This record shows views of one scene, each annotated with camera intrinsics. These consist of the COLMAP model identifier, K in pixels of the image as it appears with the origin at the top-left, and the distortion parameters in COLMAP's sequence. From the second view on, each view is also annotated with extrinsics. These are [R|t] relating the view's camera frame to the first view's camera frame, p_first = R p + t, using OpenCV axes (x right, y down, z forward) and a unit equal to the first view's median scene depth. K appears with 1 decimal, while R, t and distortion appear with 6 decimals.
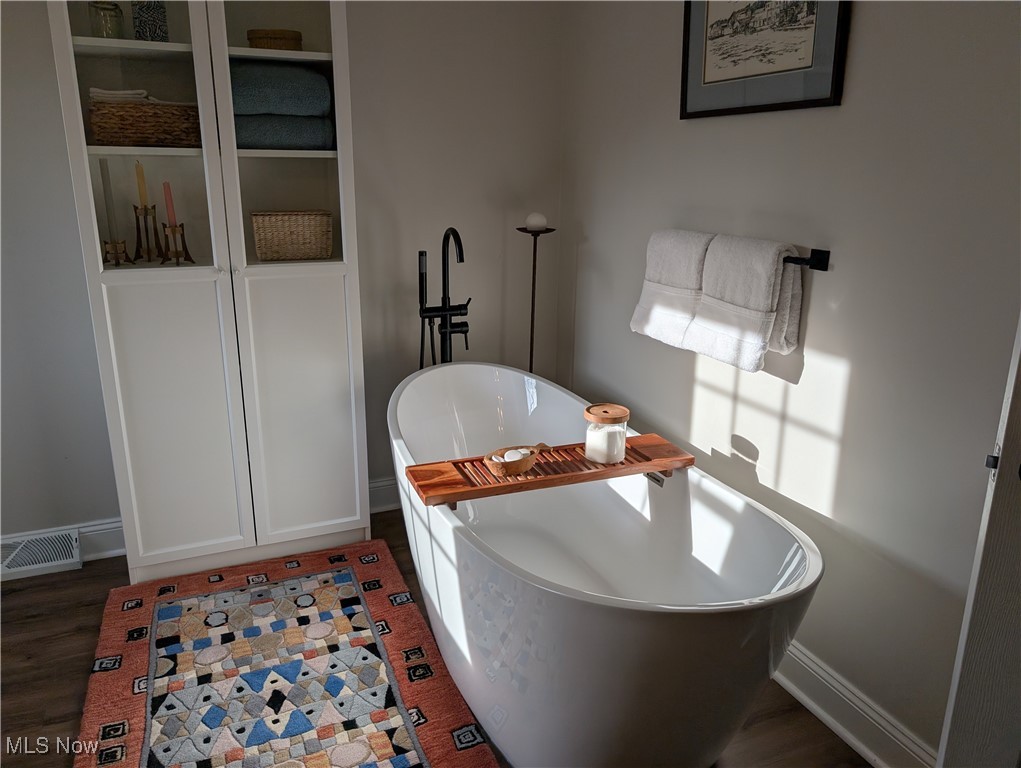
lens RADIAL K [[740.8, 0, 510.5], [0, 740.8, 378.9], [0, 0, 1]] dist [0.000776, -0.009234]
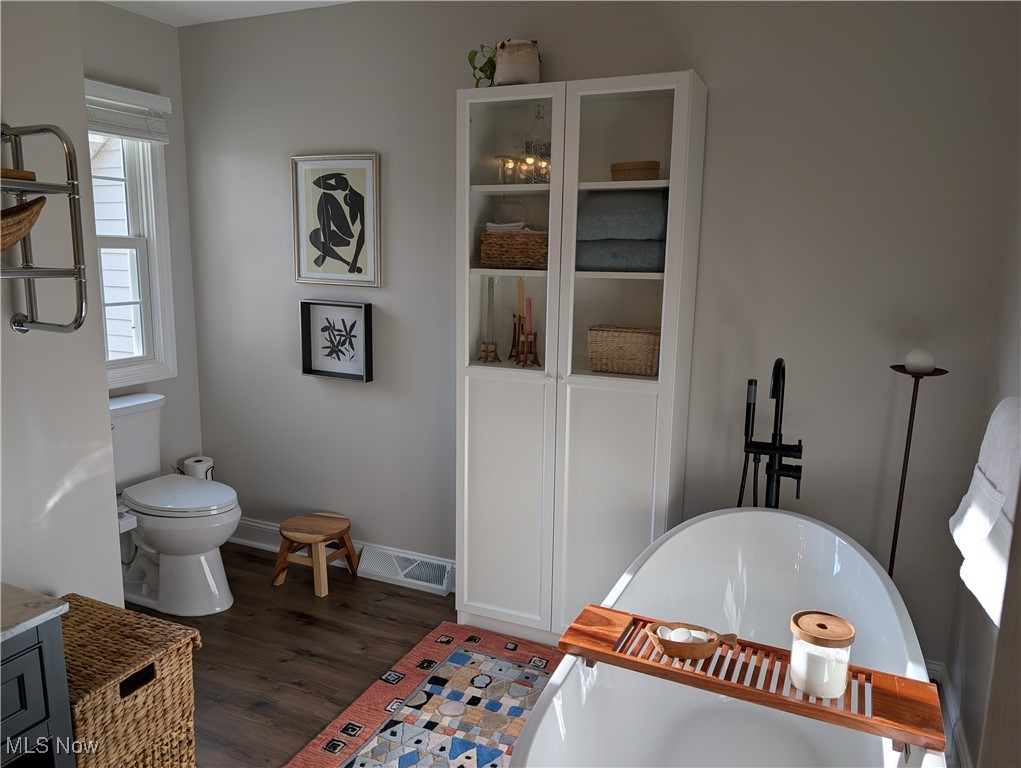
lens RADIAL K [[740.8, 0, 510.5], [0, 740.8, 378.9], [0, 0, 1]] dist [0.000776, -0.009234]
pose [[0.668205, 0.125748, -0.733273, 0.386841], [-0.201624, 0.979336, -0.015787, -0.111241], [0.716135, 0.158394, 0.679751, 0.193891]]
